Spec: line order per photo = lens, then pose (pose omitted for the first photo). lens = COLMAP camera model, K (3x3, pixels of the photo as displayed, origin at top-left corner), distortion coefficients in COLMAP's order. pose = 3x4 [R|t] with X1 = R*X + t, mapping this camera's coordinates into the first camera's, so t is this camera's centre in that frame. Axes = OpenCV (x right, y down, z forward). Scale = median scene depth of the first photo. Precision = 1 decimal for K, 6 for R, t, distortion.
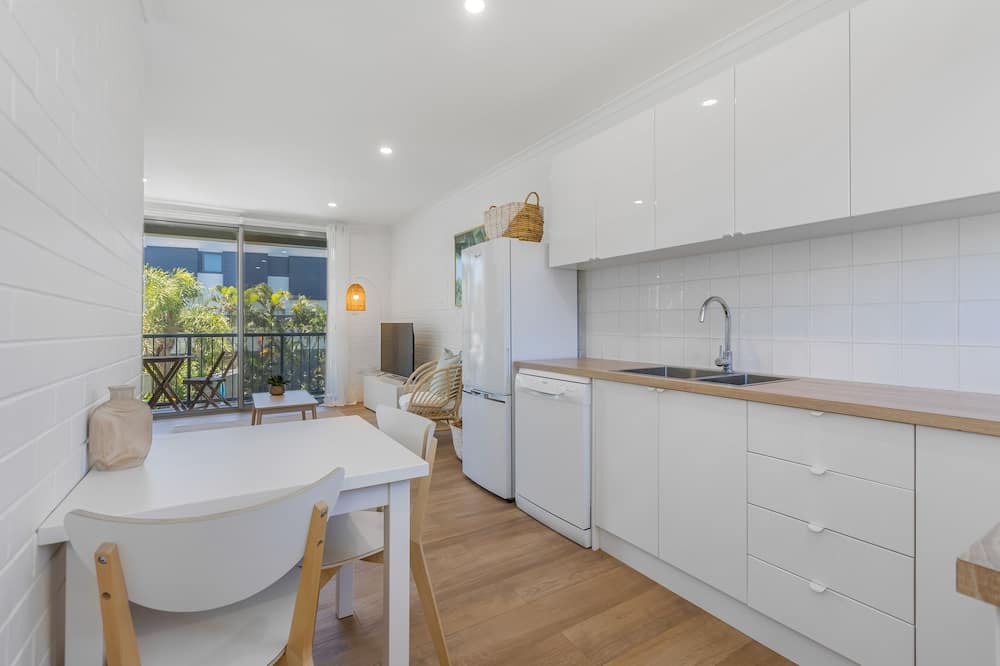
lens RADIAL K [[460.5, 0, 499.9], [0, 460.5, 316.6], [0, 0, 1]] dist [0.000316, 0.000089]
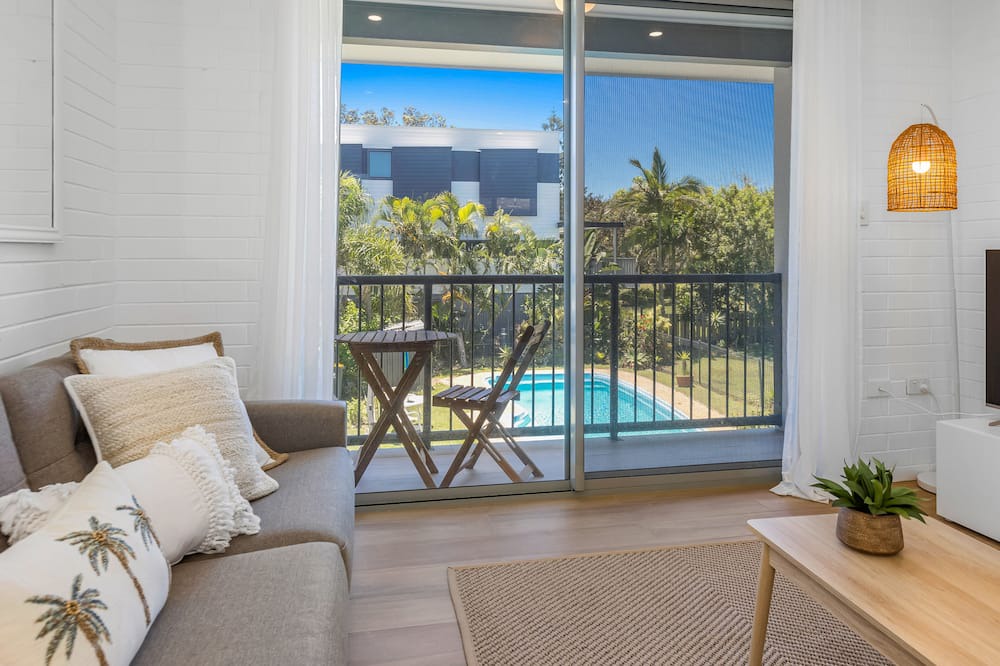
lens RADIAL K [[694.2, 0, 502.1], [0, 694.2, 249.6], [0, 0, 1]] dist [-0.003797, -0.000108]
pose [[0.935107, -0.001141, -0.354365, -0.360880], [0.004704, 0.999947, 0.009193, 0.007407], [0.354335, -0.010263, 0.935062, 0.398985]]
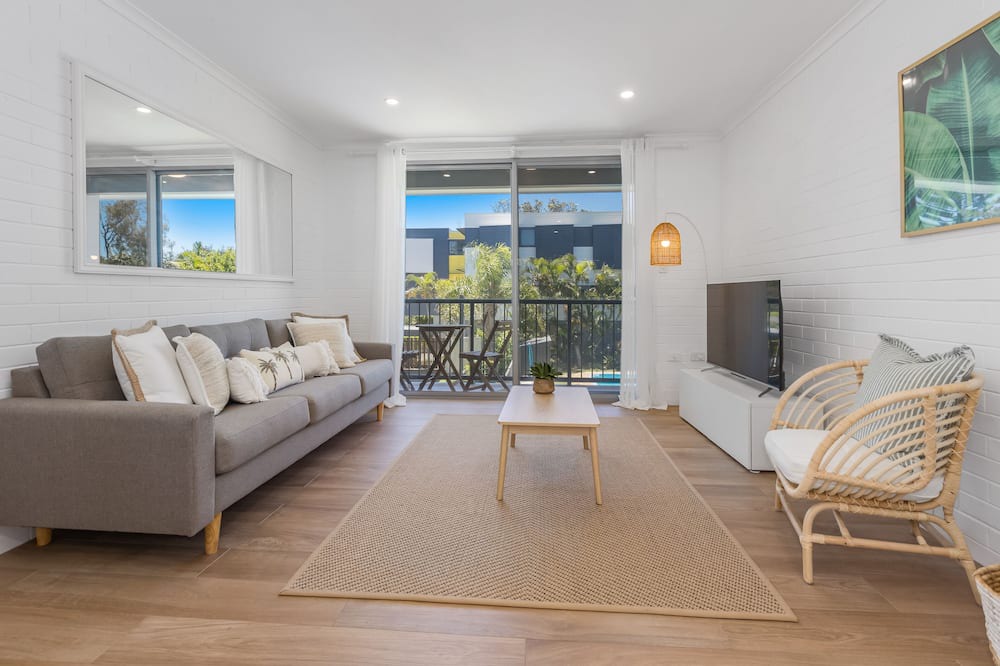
lens RADIAL K [[469.0, 0, 497.2], [0, 469.0, 285.2], [0, 0, 1]] dist [-0.000423, -0.000018]
pose [[0.803338, -0.010082, -0.595438, -0.097986], [0.006966, 0.999947, -0.007534, 0.016539], [0.595483, 0.001905, 0.803366, 0.293023]]
